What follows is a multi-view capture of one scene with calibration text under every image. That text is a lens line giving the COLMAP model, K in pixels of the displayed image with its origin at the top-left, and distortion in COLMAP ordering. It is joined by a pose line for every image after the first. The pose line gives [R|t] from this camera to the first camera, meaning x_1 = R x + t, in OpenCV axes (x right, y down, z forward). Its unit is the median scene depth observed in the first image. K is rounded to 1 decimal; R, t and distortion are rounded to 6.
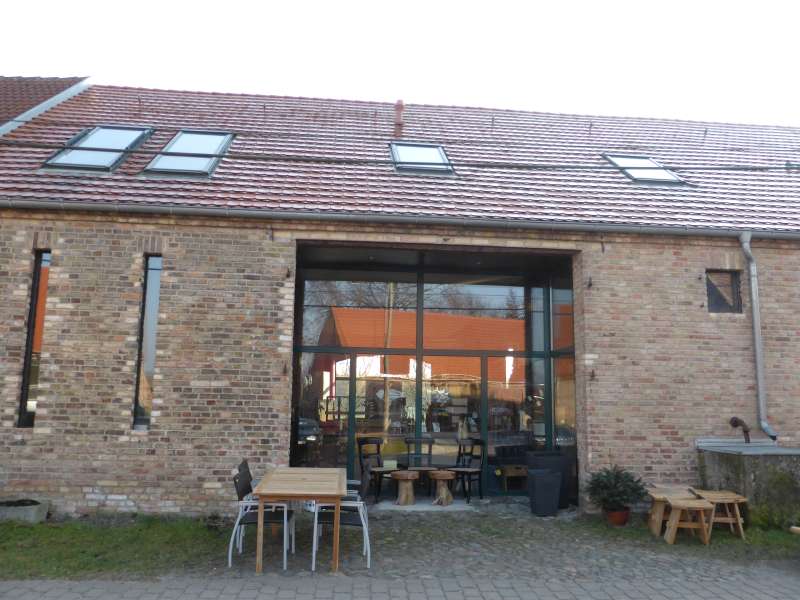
lens RADIAL K [[650.4, 0, 399.4], [0, 650.4, 262.4], [0, 0, 1]] dist [-0.017146, 0.000608]
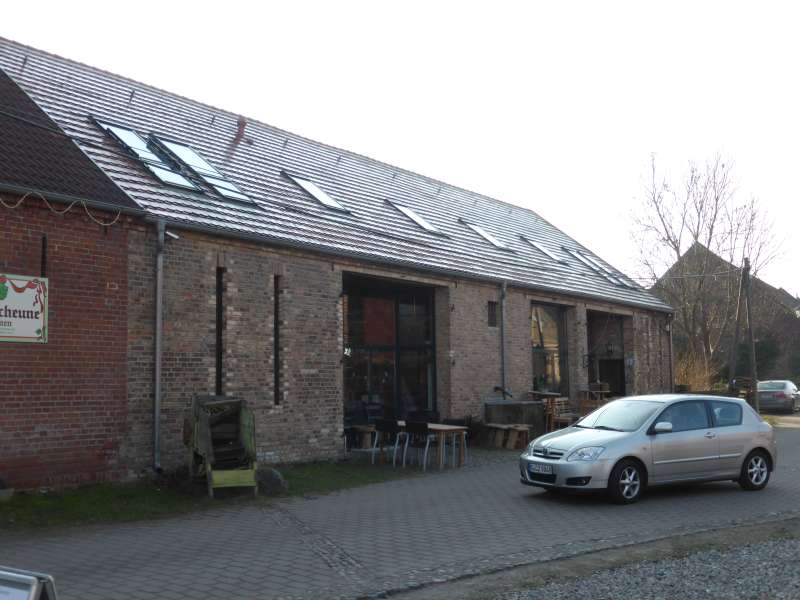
lens RADIAL K [[893.1, 0, 399.0], [0, 893.1, 300.6], [0, 0, 1]] dist [-0.028788, 0.000000]
pose [[0.651643, 0.042288, 0.757346, -1.641392], [-0.102084, 0.994251, 0.032321, -0.048395], [-0.751625, -0.098374, 0.652214, -0.397895]]
